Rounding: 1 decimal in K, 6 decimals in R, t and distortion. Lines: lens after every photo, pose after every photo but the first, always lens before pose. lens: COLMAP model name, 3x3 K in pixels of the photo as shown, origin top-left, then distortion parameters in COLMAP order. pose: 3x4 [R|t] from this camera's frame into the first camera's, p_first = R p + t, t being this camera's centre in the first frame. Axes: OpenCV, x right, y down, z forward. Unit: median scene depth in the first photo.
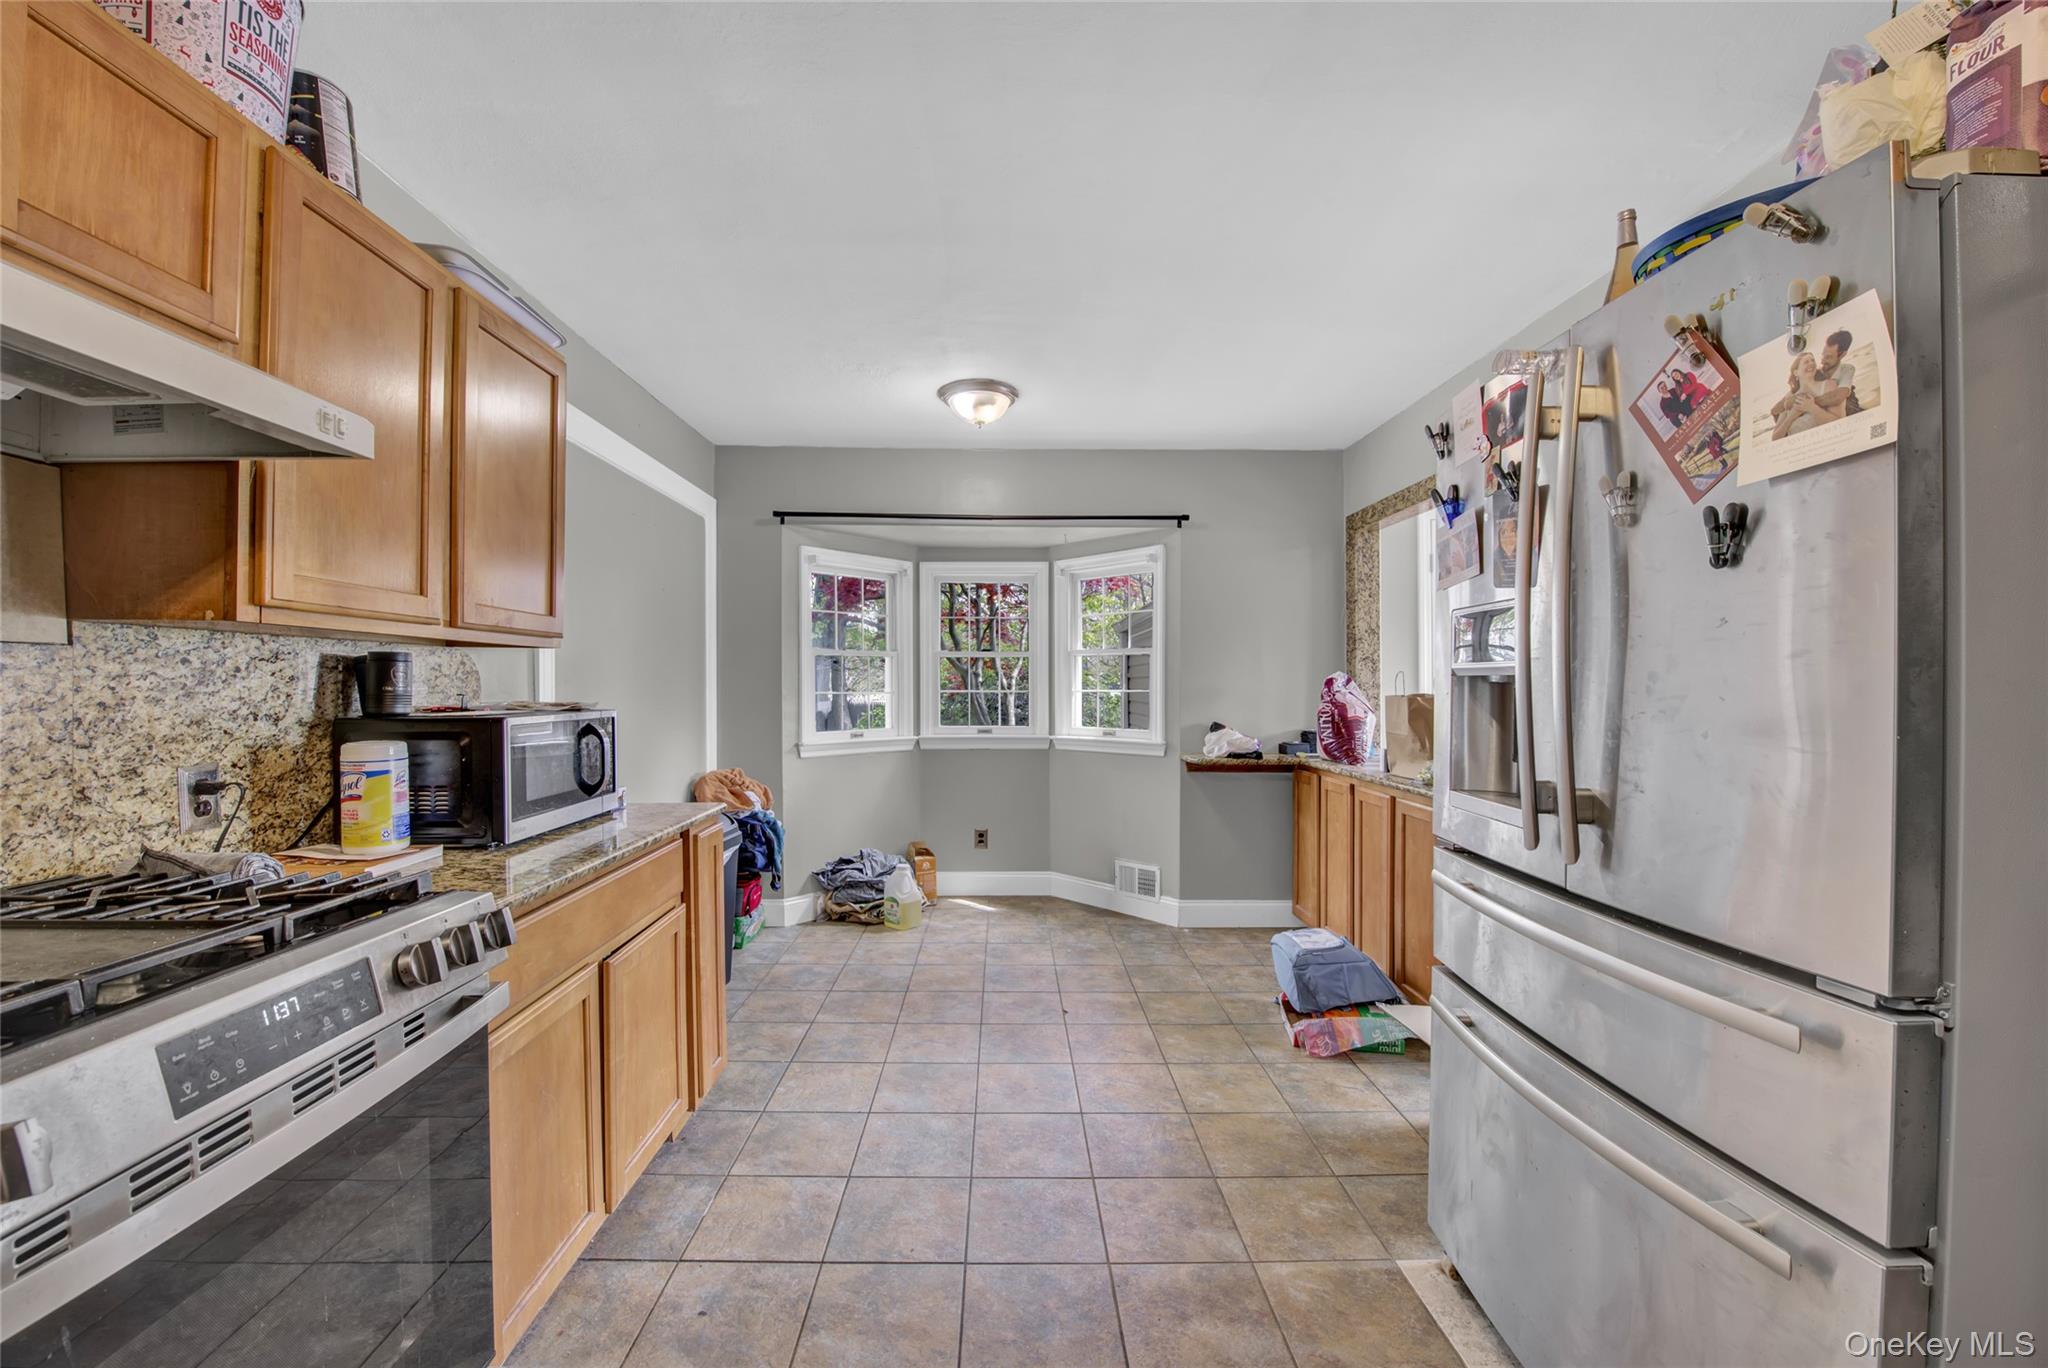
lens RADIAL K [[821.8, 0, 1020.5], [0, 821.8, 683.7], [0, 0, 1]] dist [-0.006498, -0.000673]
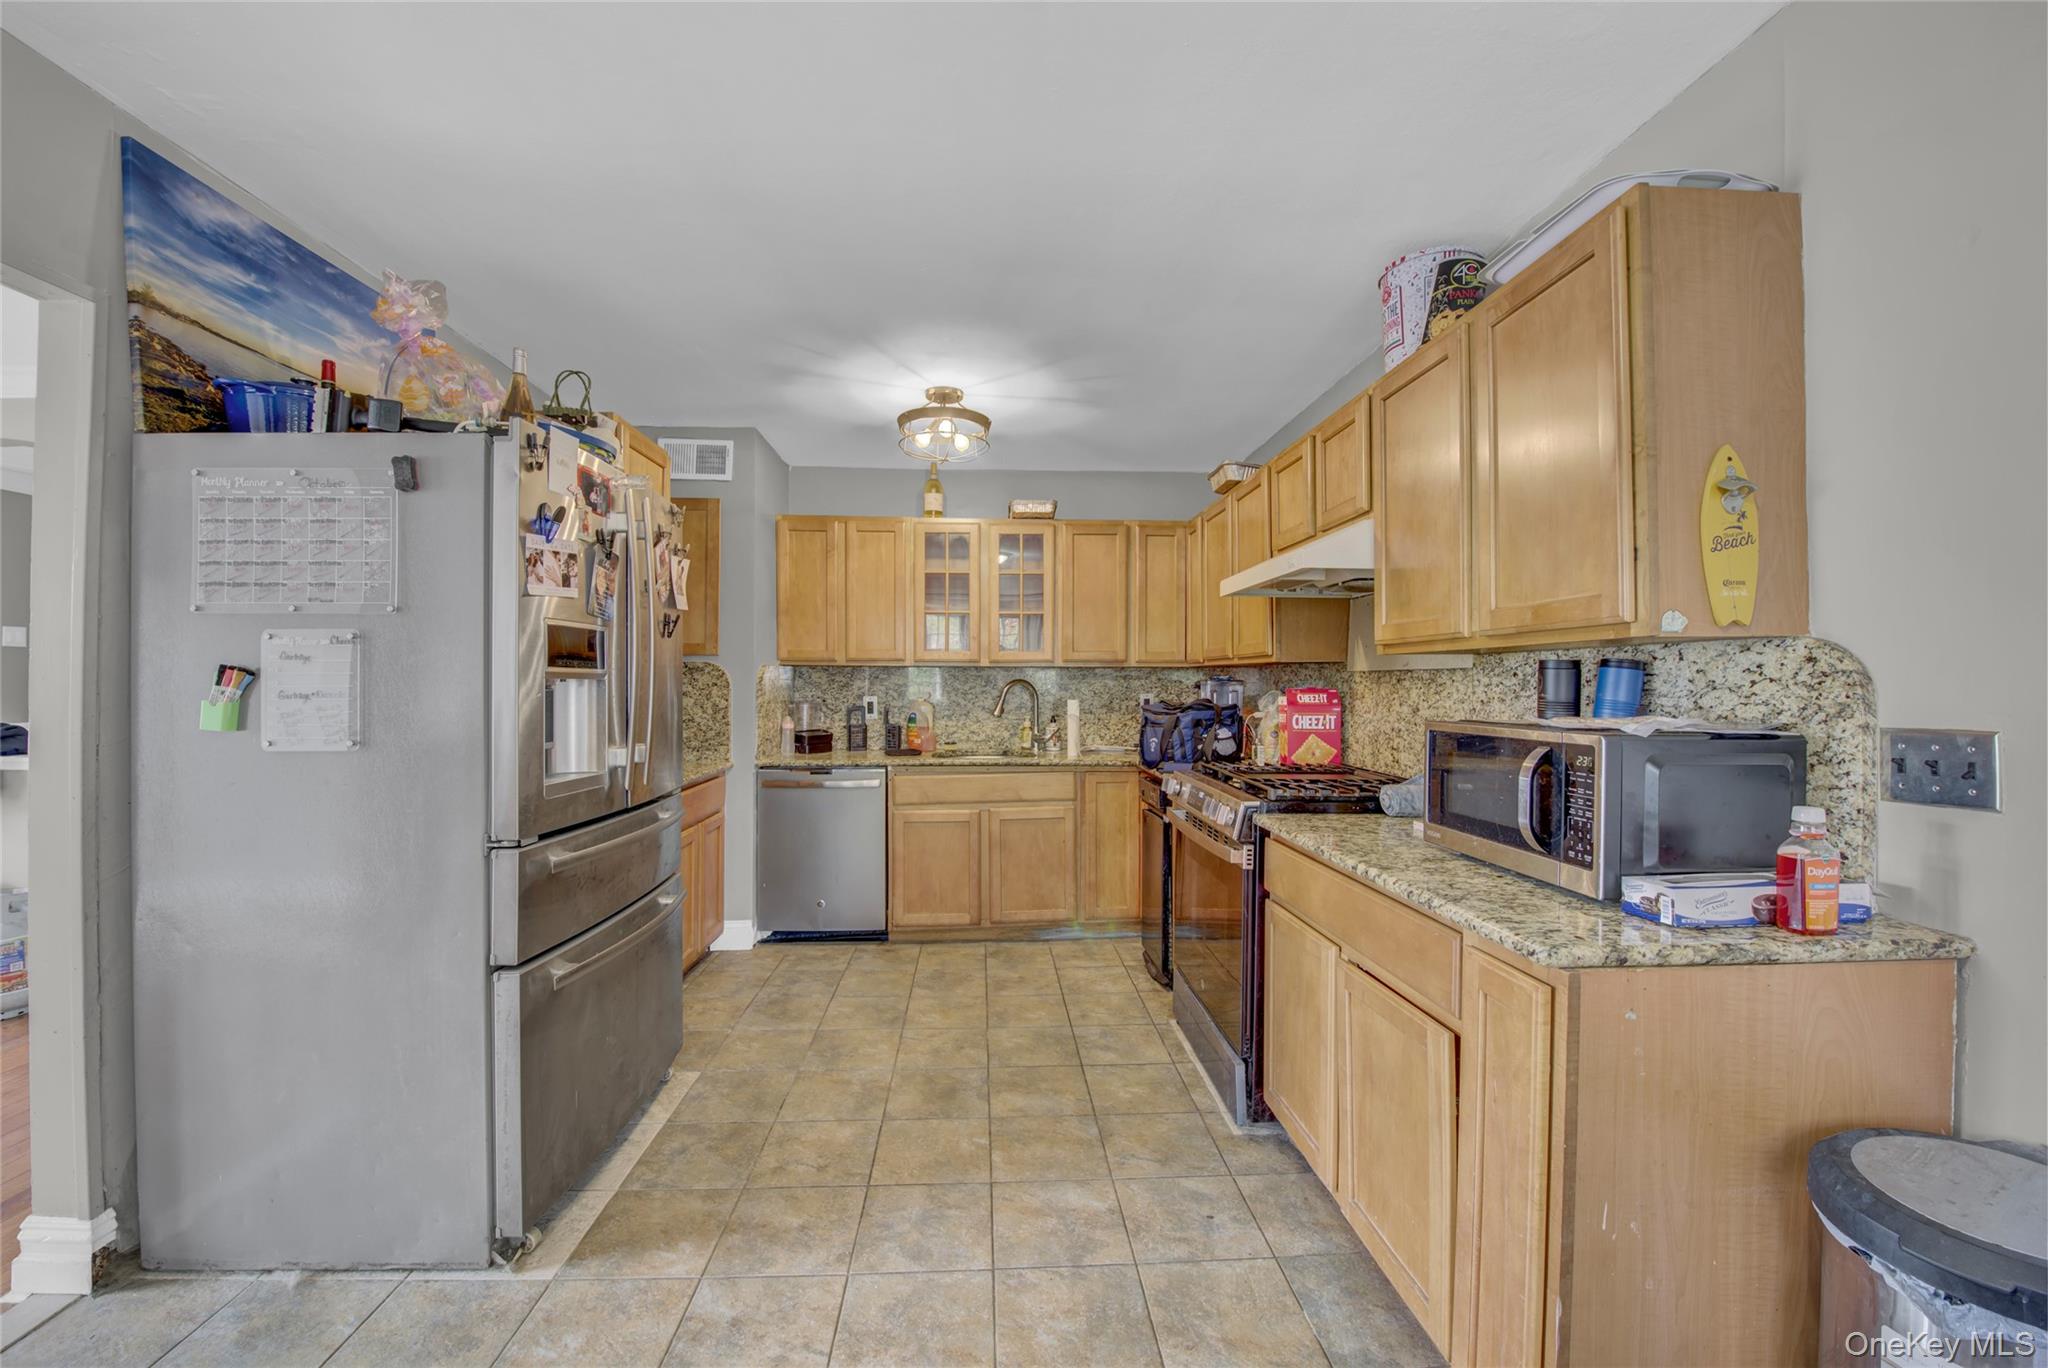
lens RADIAL K [[821.8, 0, 1022.8], [0, 821.8, 687.3], [0, 0, 1]] dist [-0.006498, -0.000673]
pose [[-0.999444, -0.003893, -0.033112, -0.073483], [-0.003927, 0.999992, 0.000974, -0.002002], [0.033108, 0.001103, -0.999451, 2.206609]]
